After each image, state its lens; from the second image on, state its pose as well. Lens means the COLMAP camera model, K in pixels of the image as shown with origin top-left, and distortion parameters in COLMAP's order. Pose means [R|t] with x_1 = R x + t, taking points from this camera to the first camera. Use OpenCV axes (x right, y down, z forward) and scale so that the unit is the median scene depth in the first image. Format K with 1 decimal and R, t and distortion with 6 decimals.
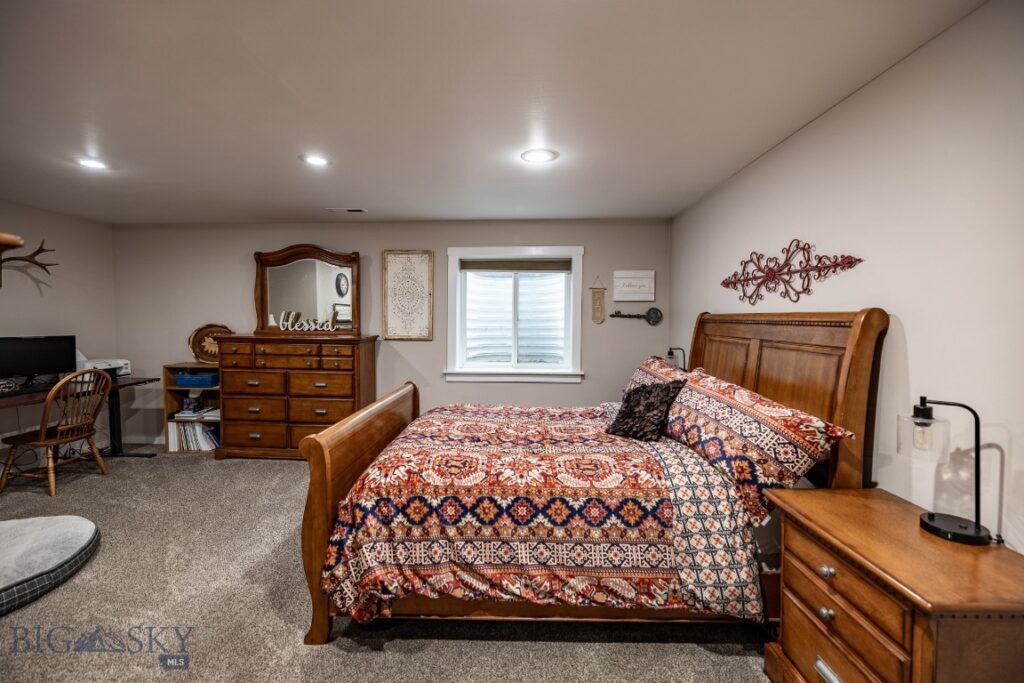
lens RADIAL K [[435.6, 0, 507.6], [0, 435.6, 335.9], [0, 0, 1]] dist [-0.002134, -0.000285]
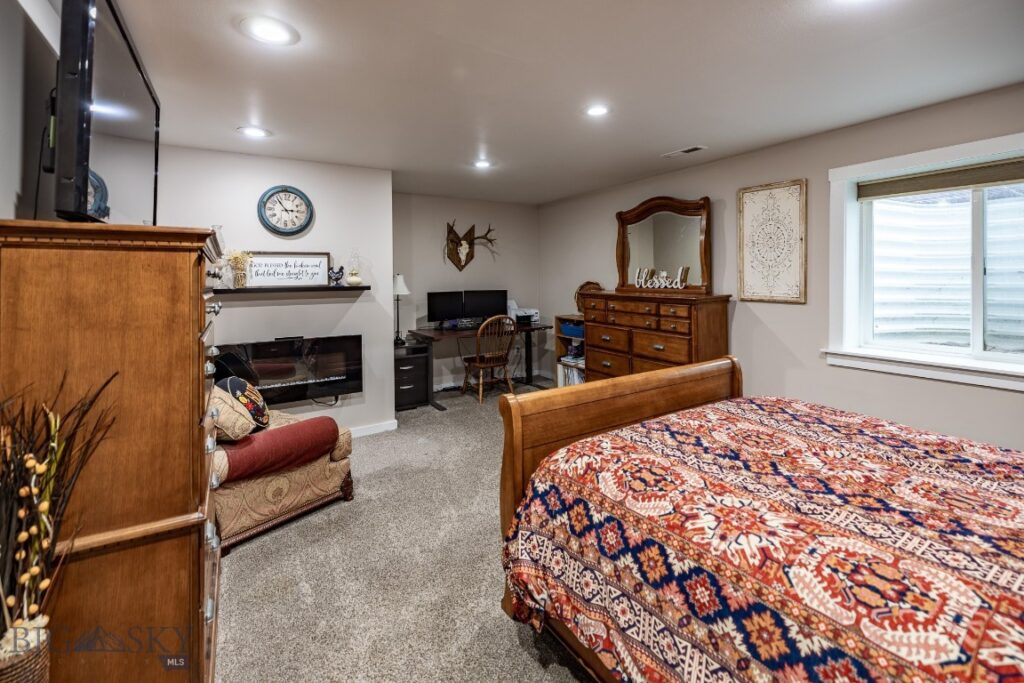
lens RADIAL K [[455.9, 0, 516.0], [0, 455.9, 277.3], [0, 0, 1]] dist [-0.000642, -0.000159]
pose [[0.558992, -0.009313, -0.829120, 0.200554], [-0.021301, 0.999446, -0.025588, -0.004291], [0.828899, 0.031965, 0.558484, 0.209895]]
